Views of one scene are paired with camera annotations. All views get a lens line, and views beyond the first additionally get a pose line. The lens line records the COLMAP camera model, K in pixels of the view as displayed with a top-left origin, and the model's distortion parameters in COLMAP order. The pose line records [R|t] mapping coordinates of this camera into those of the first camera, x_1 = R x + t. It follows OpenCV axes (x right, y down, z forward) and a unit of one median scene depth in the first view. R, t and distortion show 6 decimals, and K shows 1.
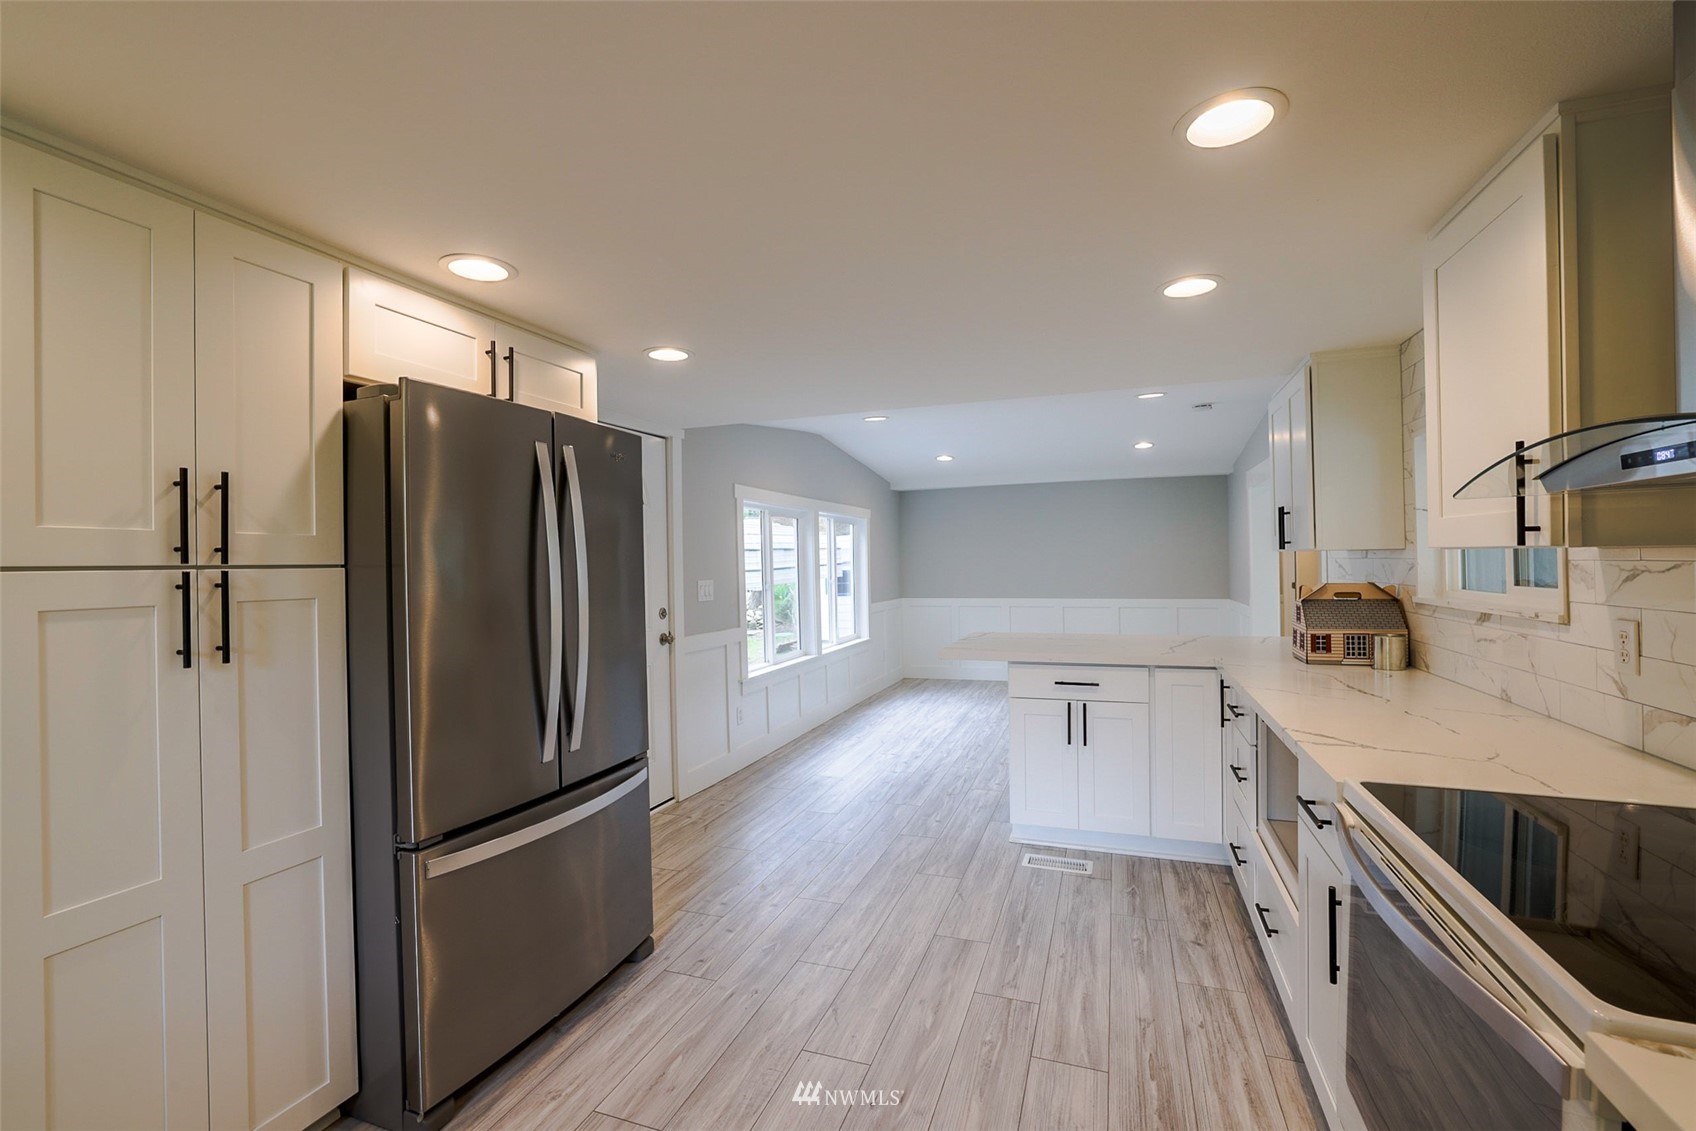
lens RADIAL K [[733.5, 0, 852.5], [0, 733.5, 561.9], [0, 0, 1]] dist [-0.040378, 0.013641]
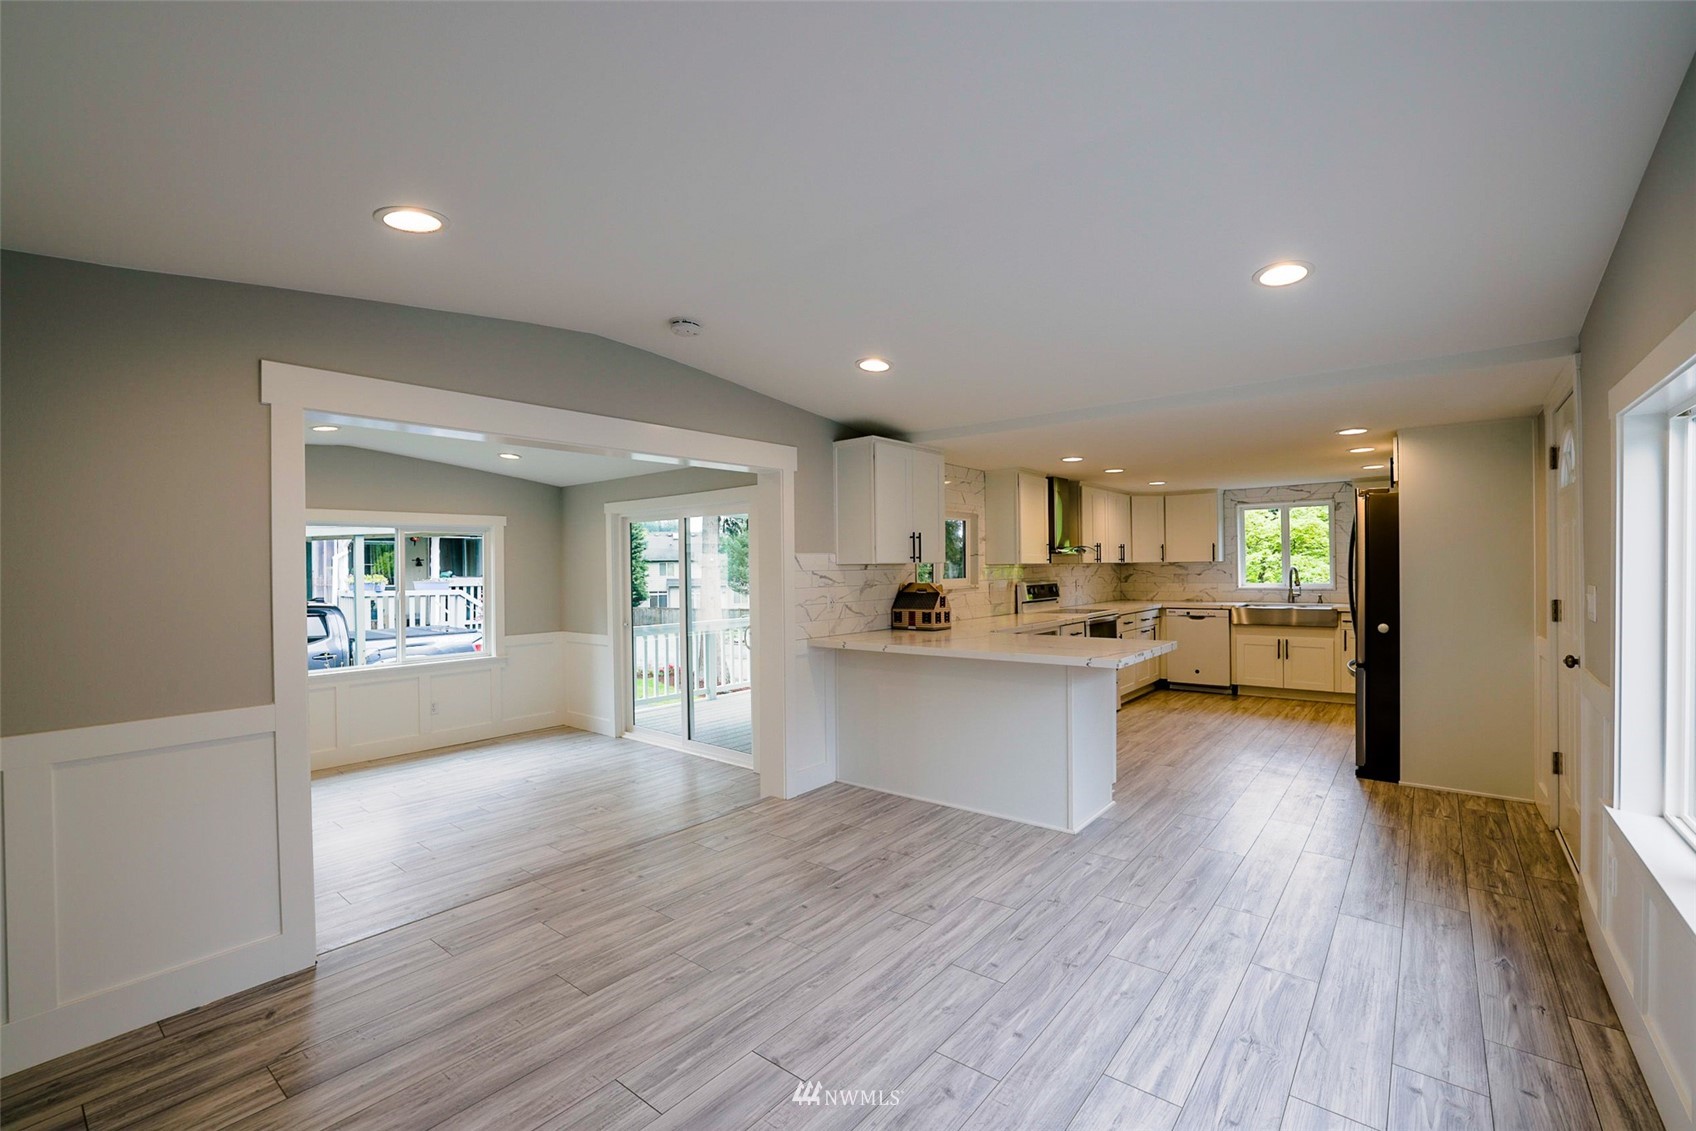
lens RADIAL K [[733.5, 0, 847.3], [0, 733.5, 569.4], [0, 0, 1]] dist [-0.040378, 0.013641]
pose [[-0.941687, 0.026725, 0.335428, 0.265625], [0.028013, 0.999607, -0.000998, -0.006126], [-0.335323, 0.008457, -0.942065, 2.727217]]
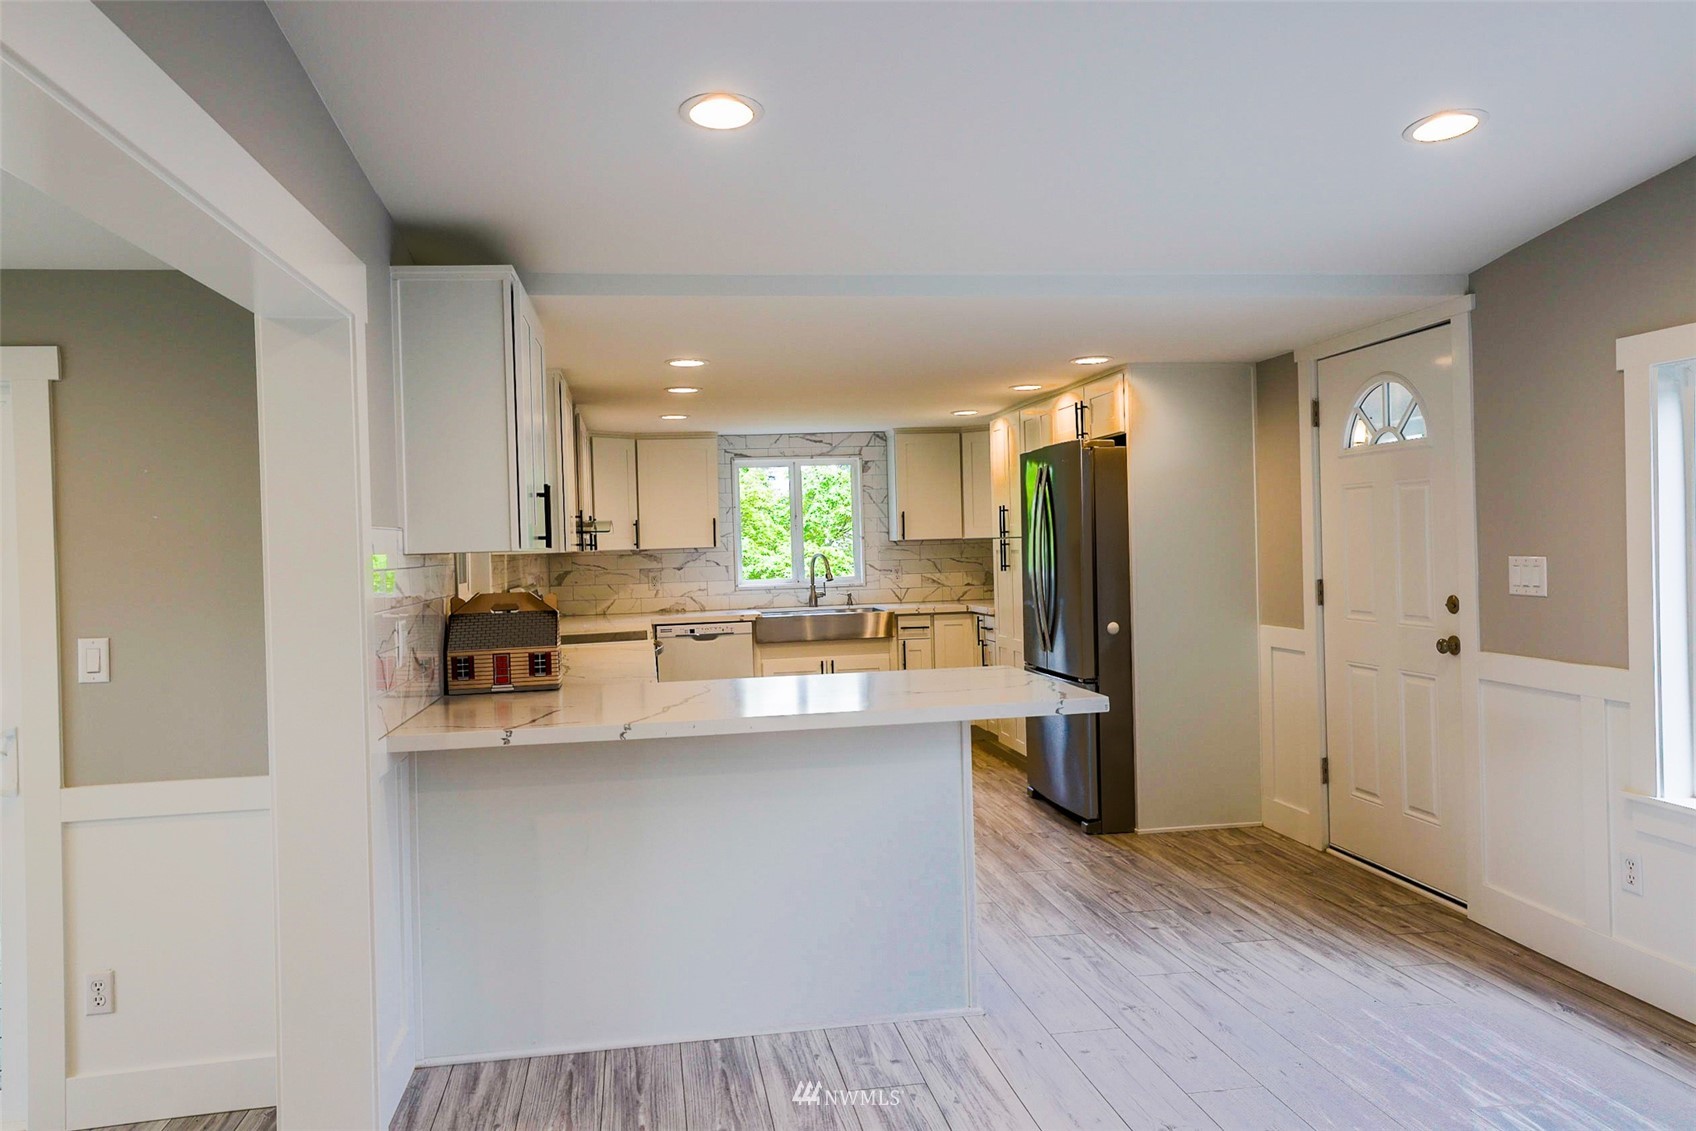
lens RADIAL K [[1246.1, 0, 835.7], [0, 1246.1, 554.5], [0, 0, 1]] dist [0.022832, 0.017631]
pose [[-0.876980, 0.047913, -0.478132, 1.035559], [0.044862, 0.998834, 0.017807, -0.022033], [0.478428, -0.005834, -0.878108, 2.435091]]
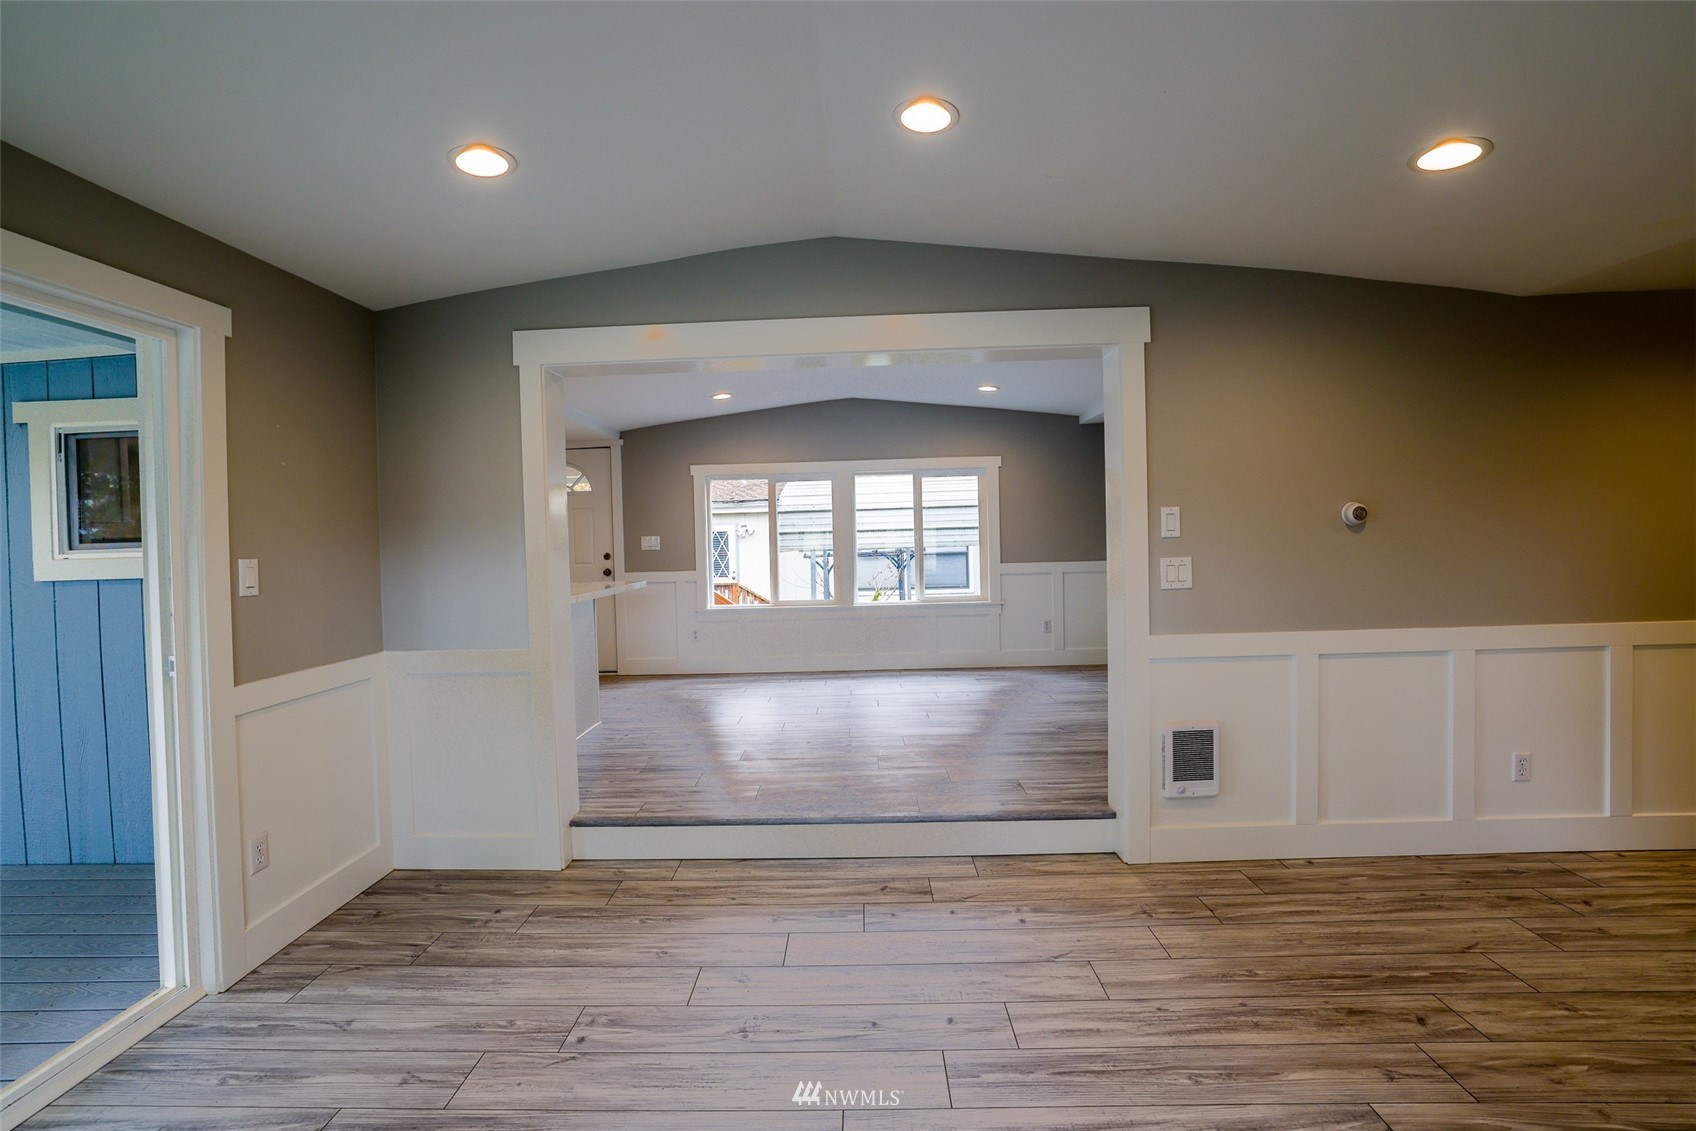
lens RADIAL K [[733.5, 0, 838.6], [0, 733.5, 553.9], [0, 0, 1]] dist [-0.040378, 0.013641]
pose [[0.303527, 0.028185, -0.952406, 1.997097], [0.017411, 0.999231, 0.035120, 0.020933], [0.952664, -0.027242, 0.302803, 1.508048]]
